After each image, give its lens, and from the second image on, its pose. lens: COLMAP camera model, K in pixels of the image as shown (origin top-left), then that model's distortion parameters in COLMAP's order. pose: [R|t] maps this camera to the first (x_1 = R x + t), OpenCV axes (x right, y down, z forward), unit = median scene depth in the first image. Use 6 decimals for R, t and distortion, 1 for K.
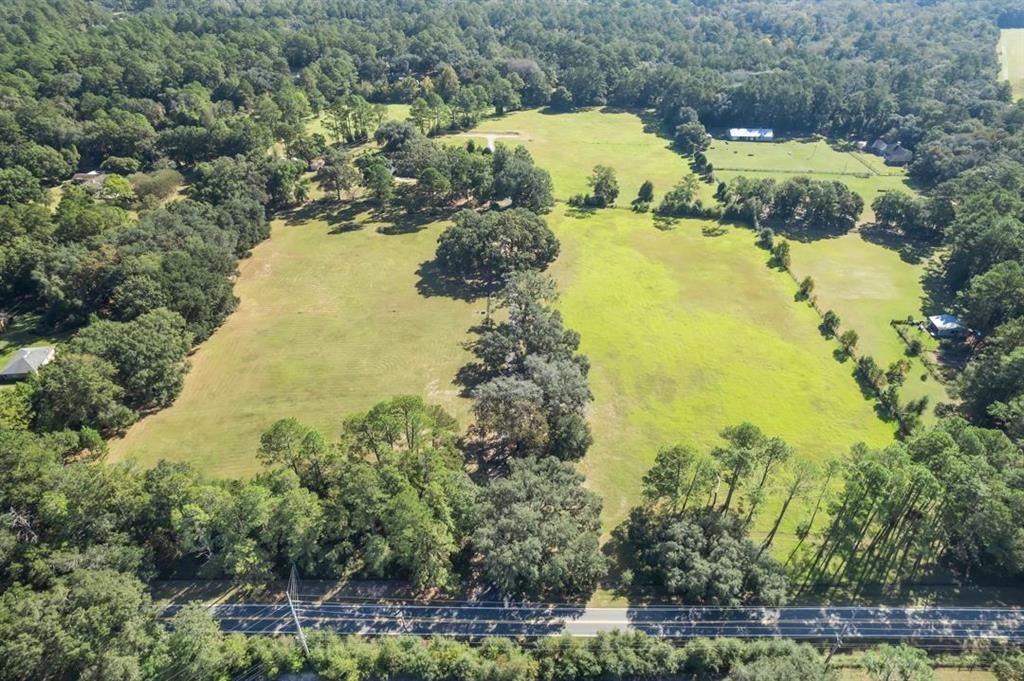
lens RADIAL K [[657.8, 0, 504.0], [0, 657.8, 342.1], [0, 0, 1]] dist [-0.073934, 0.065170]
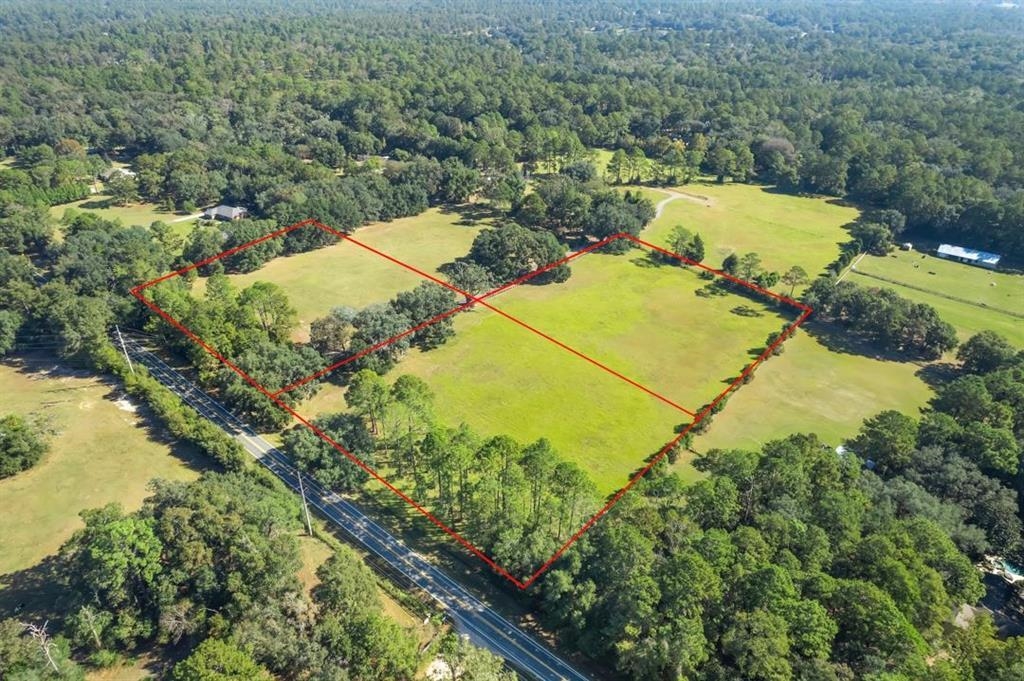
lens RADIAL K [[657.8, 0, 505.6], [0, 657.8, 324.9], [0, 0, 1]] dist [-0.073934, 0.065170]
pose [[0.763948, 0.308963, -0.566503, 0.813260], [-0.372001, 0.928221, 0.004584, -0.027981], [0.527256, 0.207238, 0.824047, 0.006413]]
